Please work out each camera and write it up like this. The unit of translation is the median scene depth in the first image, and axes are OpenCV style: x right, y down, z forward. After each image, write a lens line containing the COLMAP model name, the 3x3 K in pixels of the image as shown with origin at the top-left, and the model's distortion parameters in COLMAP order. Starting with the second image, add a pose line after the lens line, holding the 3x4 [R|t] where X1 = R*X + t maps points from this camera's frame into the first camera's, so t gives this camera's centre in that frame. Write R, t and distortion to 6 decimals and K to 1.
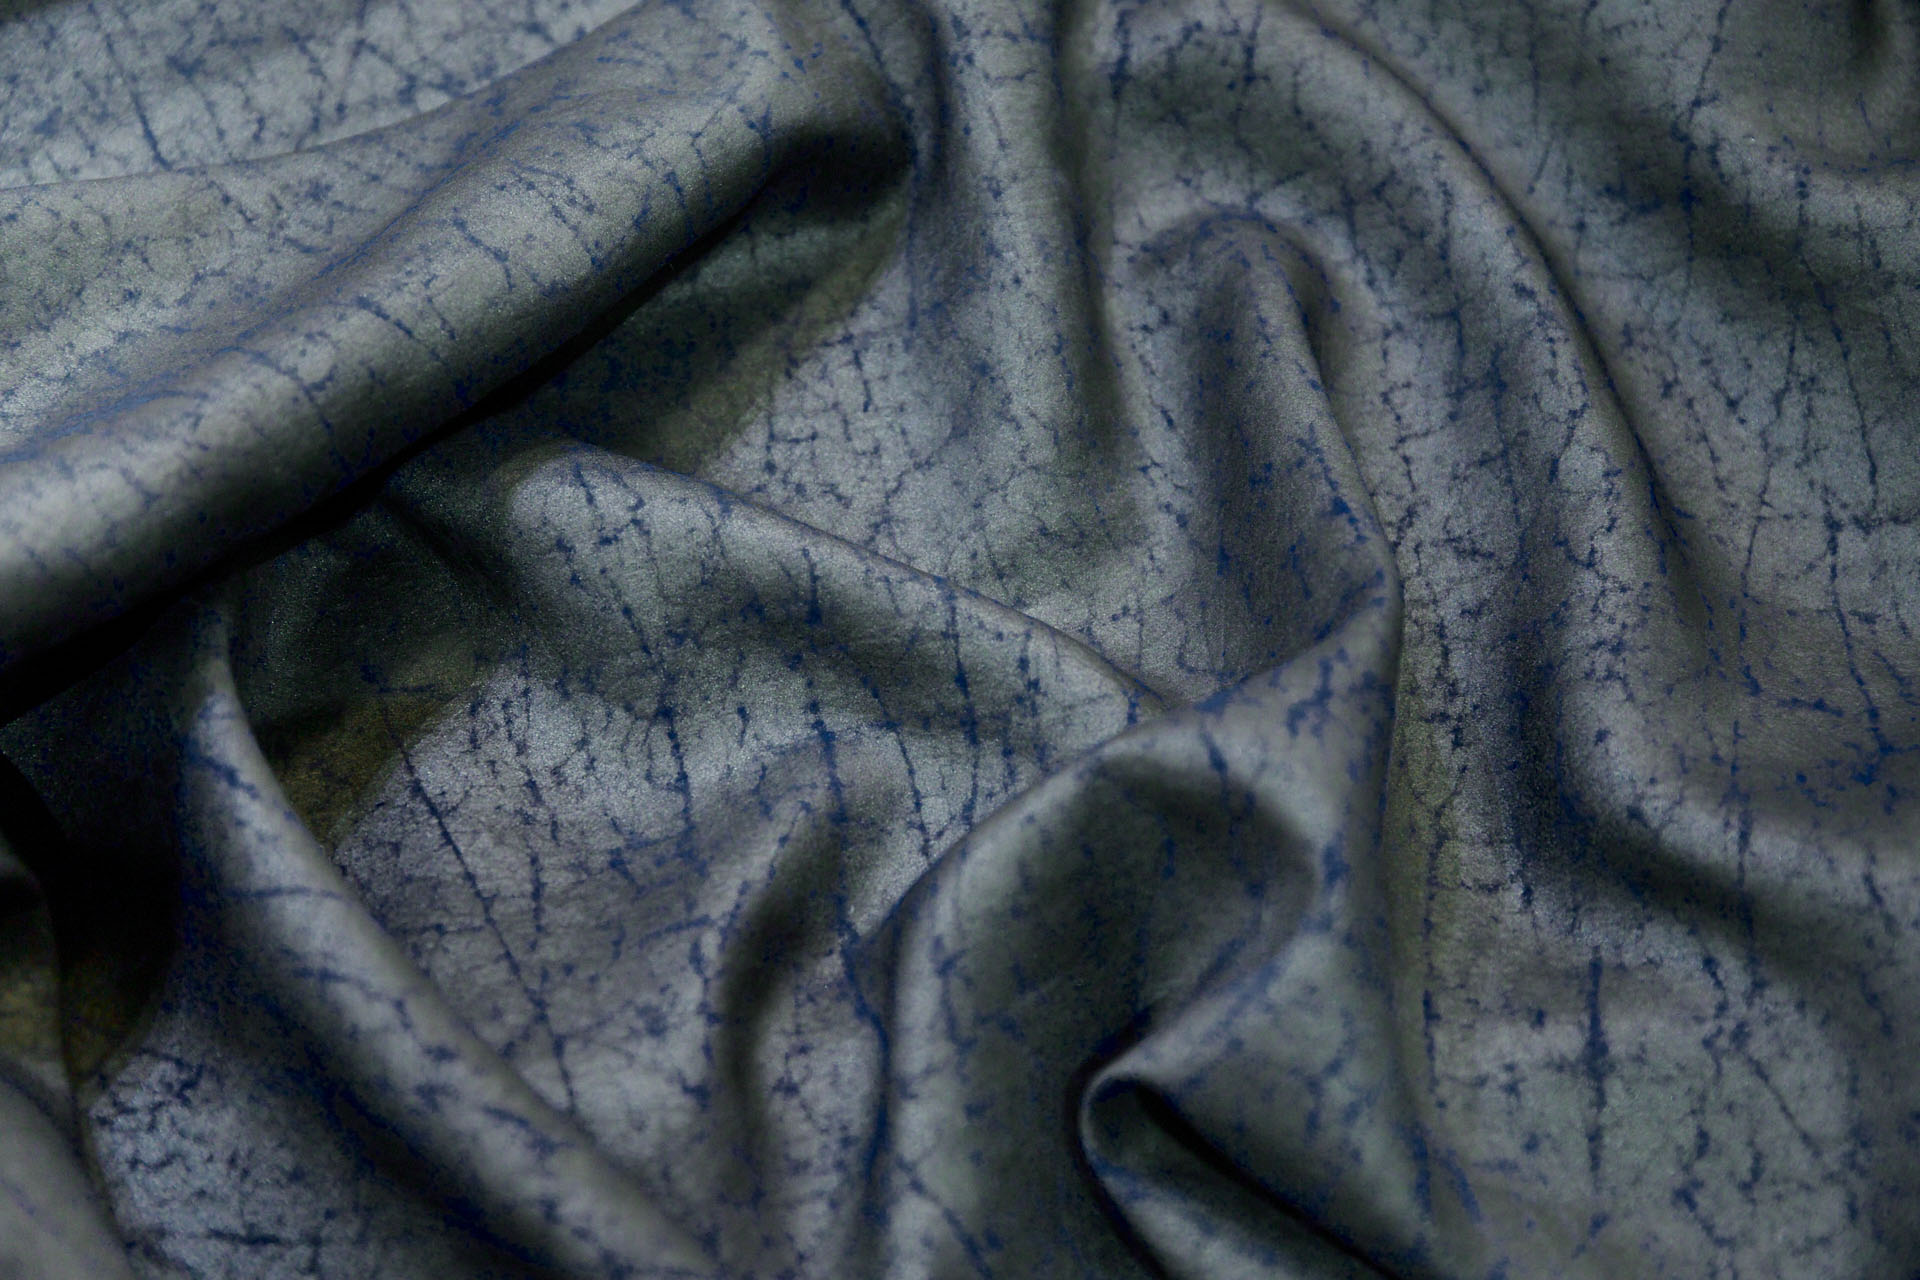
lens RADIAL K [[2735.2, 0, 960.0], [0, 2735.2, 640.0], [0, 0, 1]] dist [-0.036381, -0.078505]
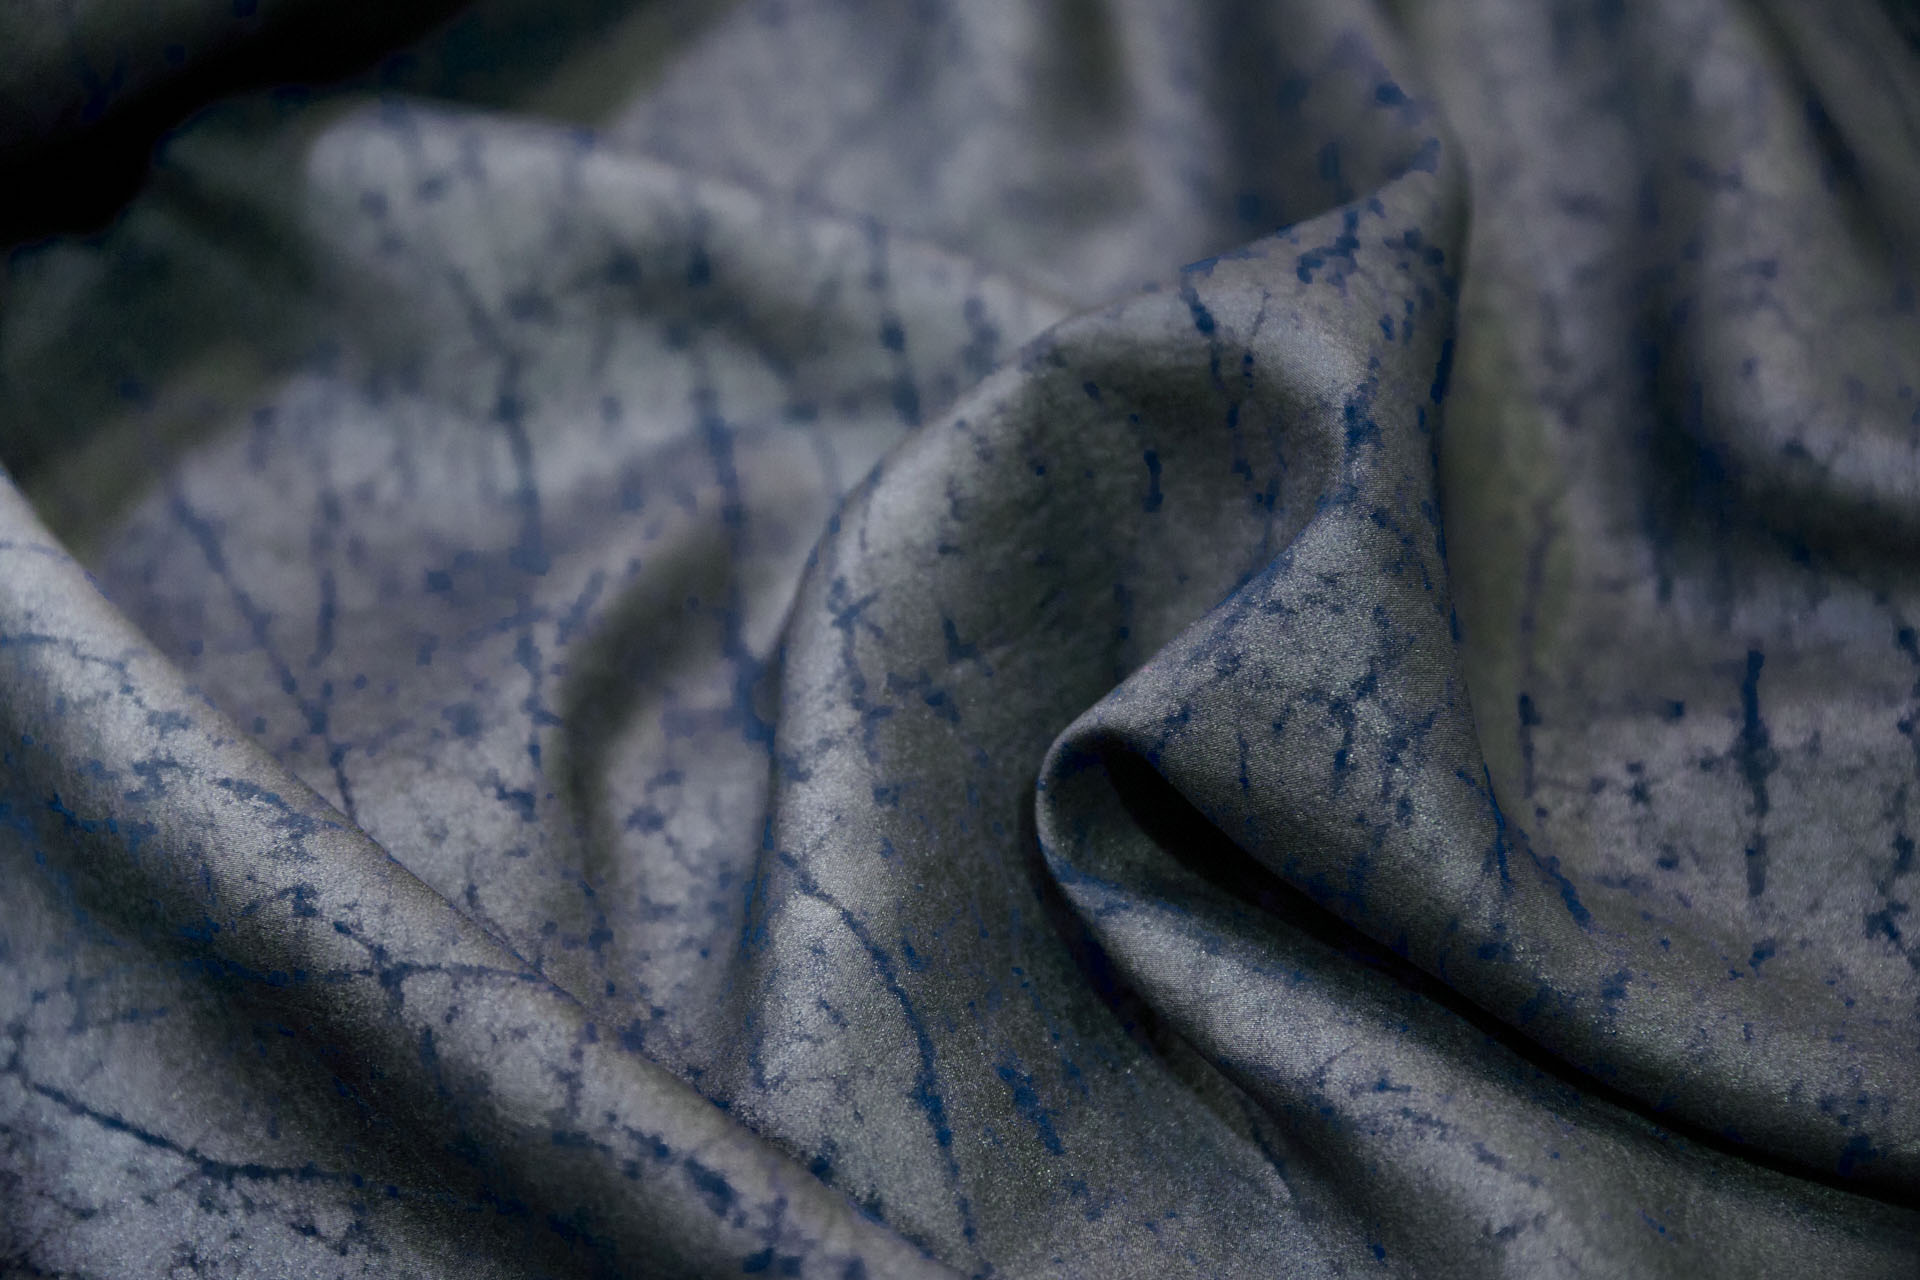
lens RADIAL K [[3675.3, 0, 960.0], [0, 3675.3, 640.0], [0, 0, 1]] dist [-0.175605, -0.028656]
pose [[0.998057, -0.032578, -0.053120, 0.073827], [0.023865, 0.987293, -0.157110, 0.270310], [0.057564, 0.155537, 0.986151, 0.022566]]
